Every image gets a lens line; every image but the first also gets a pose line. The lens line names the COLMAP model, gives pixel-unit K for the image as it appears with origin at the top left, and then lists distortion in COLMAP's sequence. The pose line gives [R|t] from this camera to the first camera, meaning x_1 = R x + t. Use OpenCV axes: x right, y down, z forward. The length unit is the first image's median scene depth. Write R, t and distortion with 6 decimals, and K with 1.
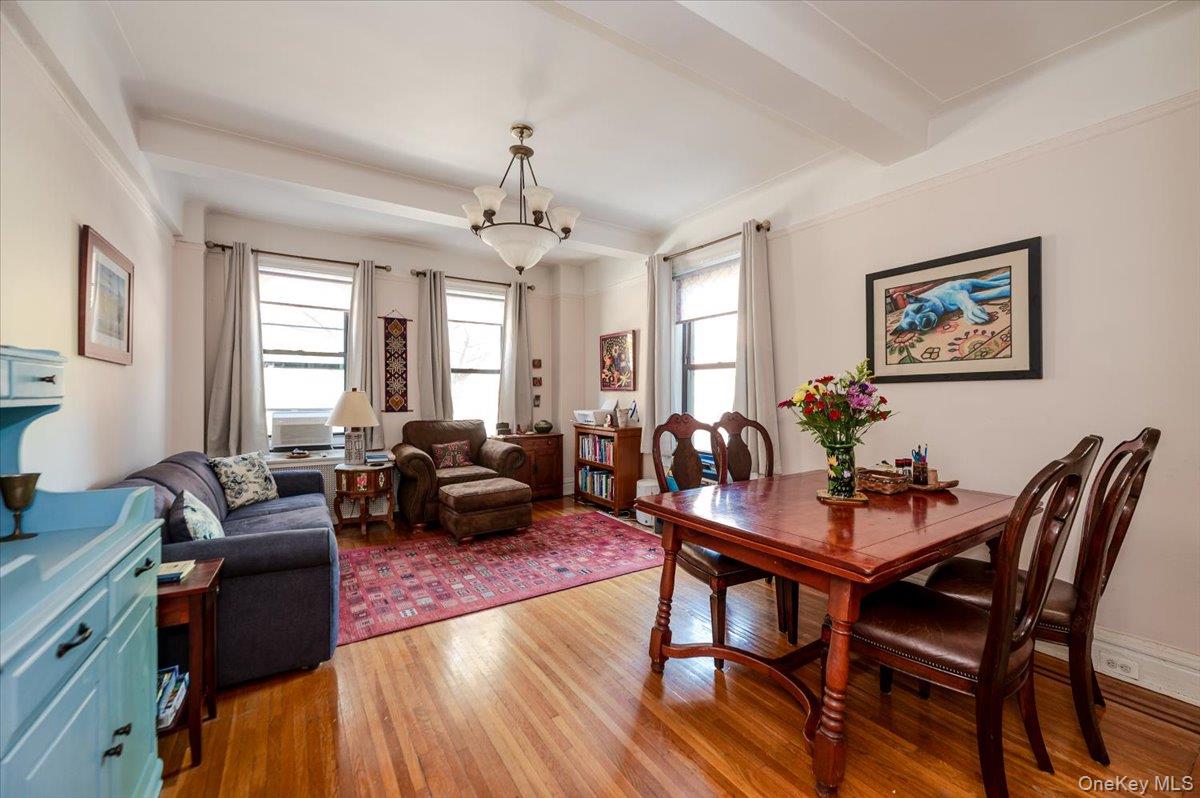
lens RADIAL K [[478.6, 0, 600.0], [0, 478.6, 399.0], [0, 0, 1]] dist [-0.016627, 0.000081]
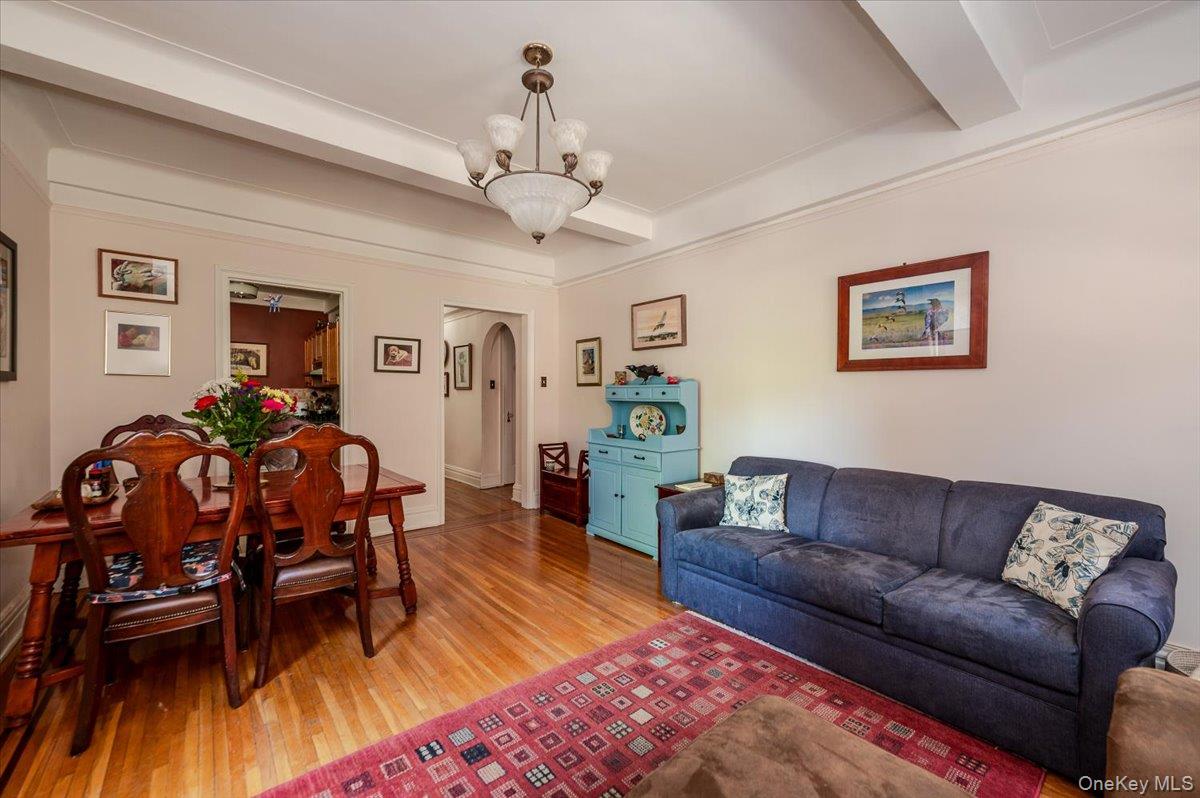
lens RADIAL K [[478.6, 0, 600.0], [0, 478.6, 399.0], [0, 0, 1]] dist [-0.016627, 0.000081]
pose [[-0.992937, -0.004846, -0.118543, -0.179980], [-0.005938, 0.999943, 0.008861, -0.017865], [0.118493, 0.009502, -0.992909, 1.827616]]
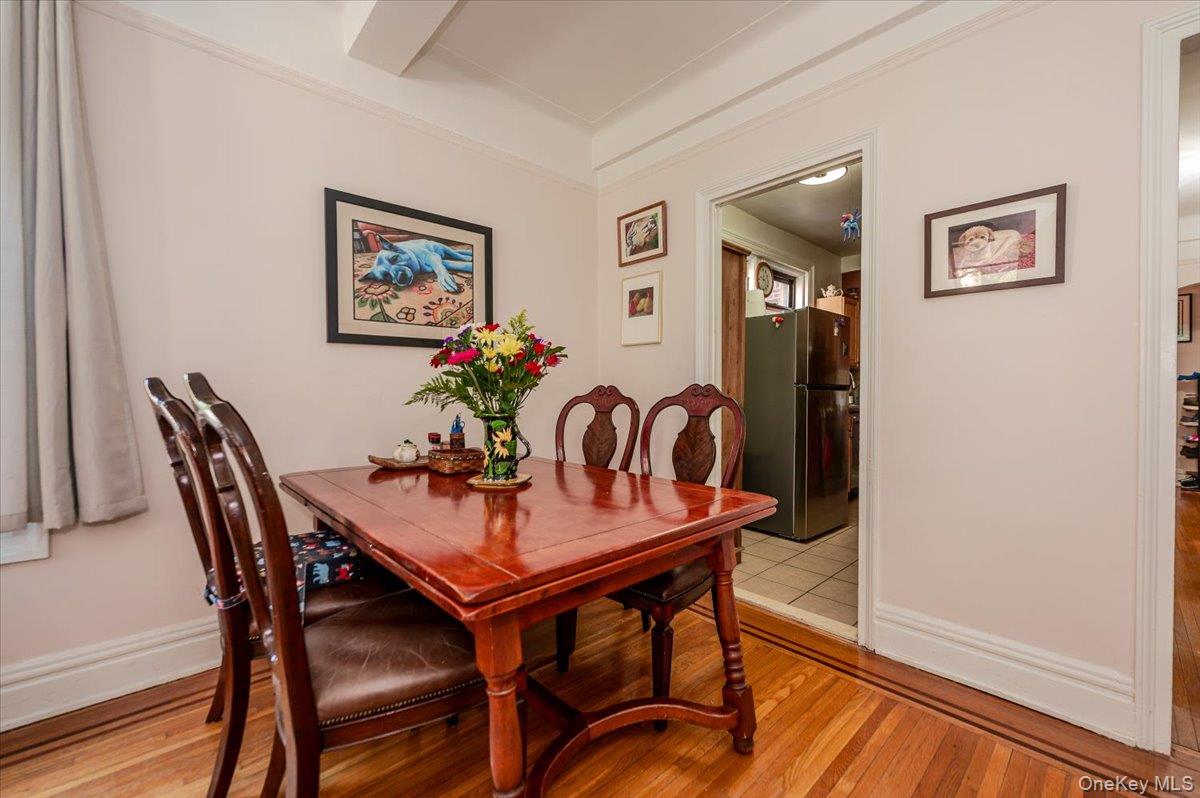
lens RADIAL K [[478.6, 0, 600.0], [0, 478.6, 399.0], [0, 0, 1]] dist [-0.016627, 0.000081]
pose [[-0.167667, -0.022598, 0.985585, -0.231940], [0.000423, 0.999736, 0.022995, 0.040485], [-0.985844, 0.004272, -0.167613, 0.779324]]
